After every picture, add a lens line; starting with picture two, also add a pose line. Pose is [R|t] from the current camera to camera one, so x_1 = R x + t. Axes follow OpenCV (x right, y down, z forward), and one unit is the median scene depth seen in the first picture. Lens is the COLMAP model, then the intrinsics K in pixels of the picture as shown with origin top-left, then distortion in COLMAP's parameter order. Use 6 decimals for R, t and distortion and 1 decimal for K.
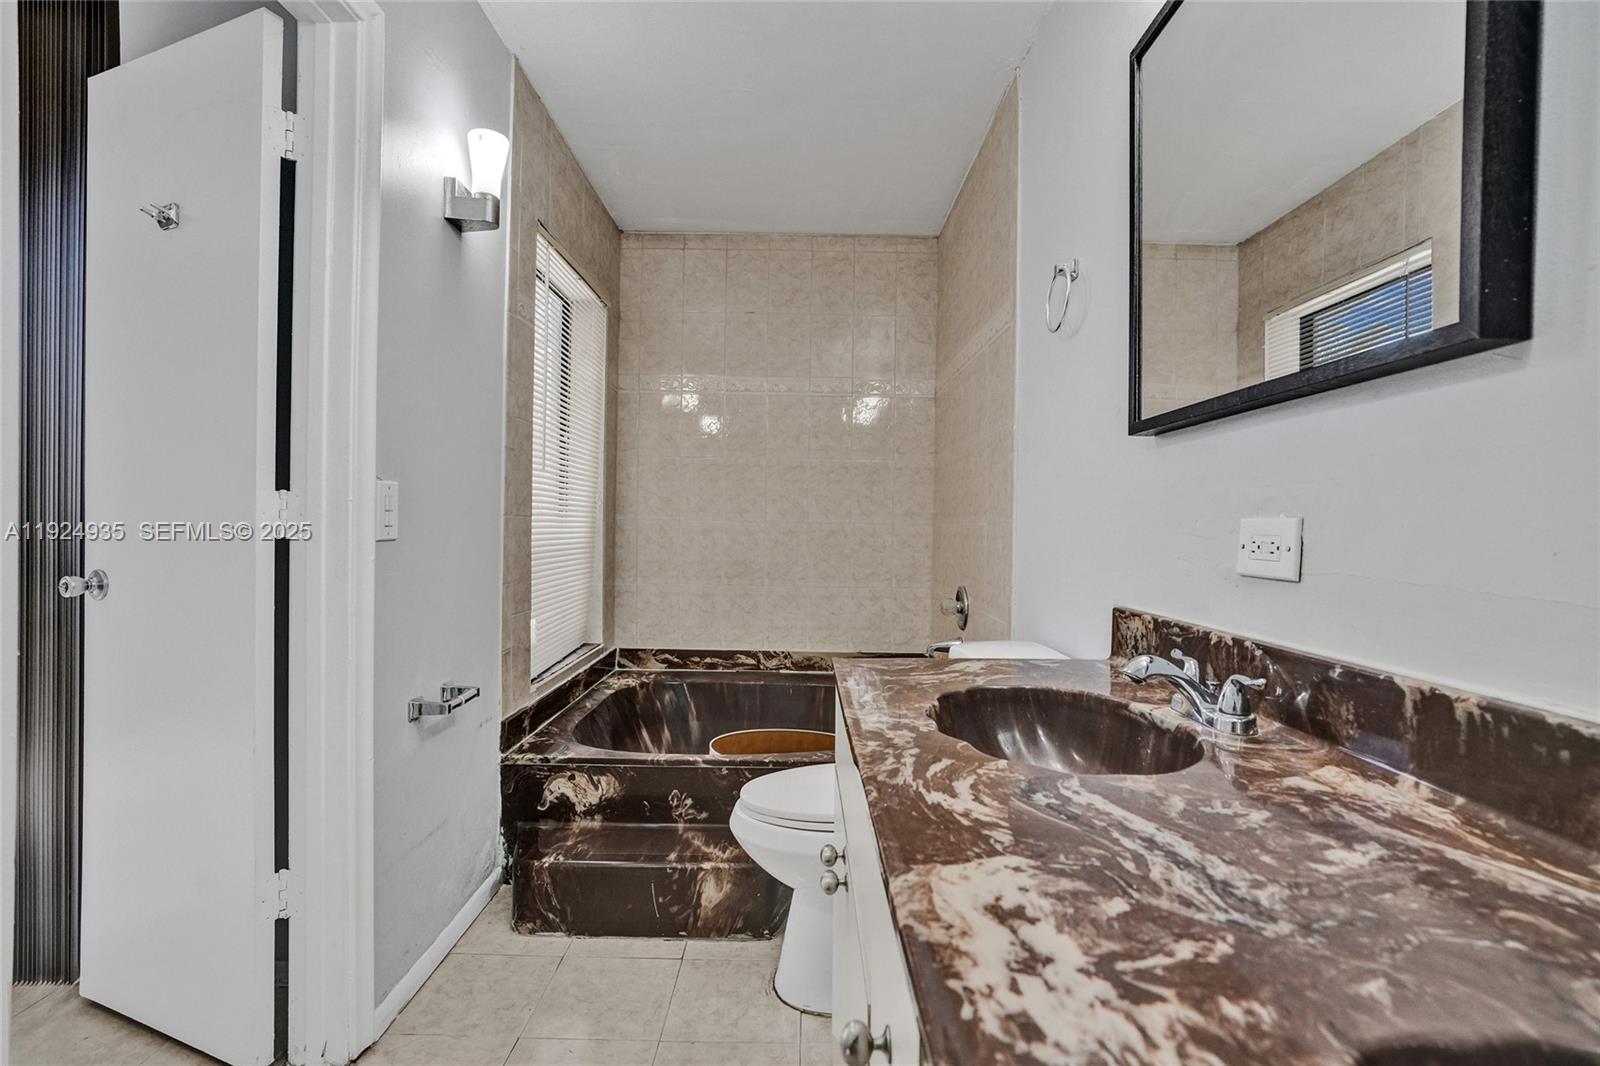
lens RADIAL K [[740.1, 0, 799.0], [0, 740.1, 528.2], [0, 0, 1]] dist [-0.073071, 0.027326]
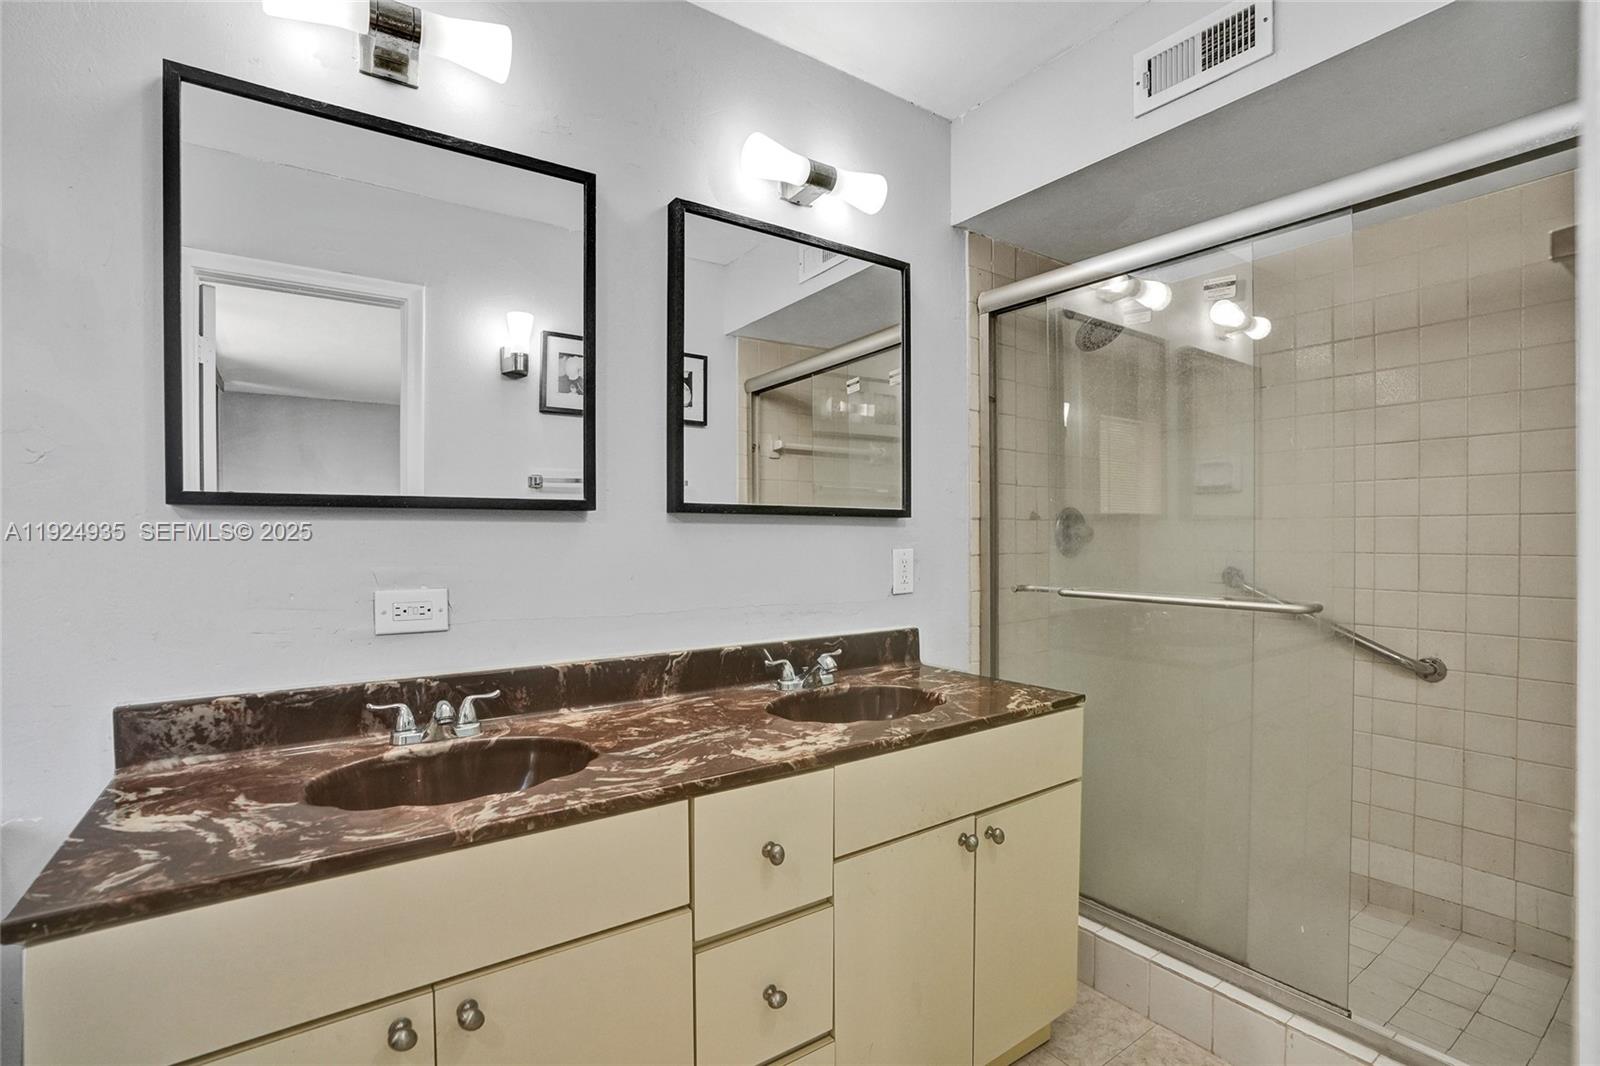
lens RADIAL K [[740.1, 0, 799.0], [0, 740.1, 528.2], [0, 0, 1]] dist [-0.073071, 0.027326]
pose [[-0.565700, -0.006312, 0.824587, -1.497764], [-0.000638, 0.999974, 0.007217, -0.230078], [-0.824611, 0.003556, -0.565689, 1.868404]]
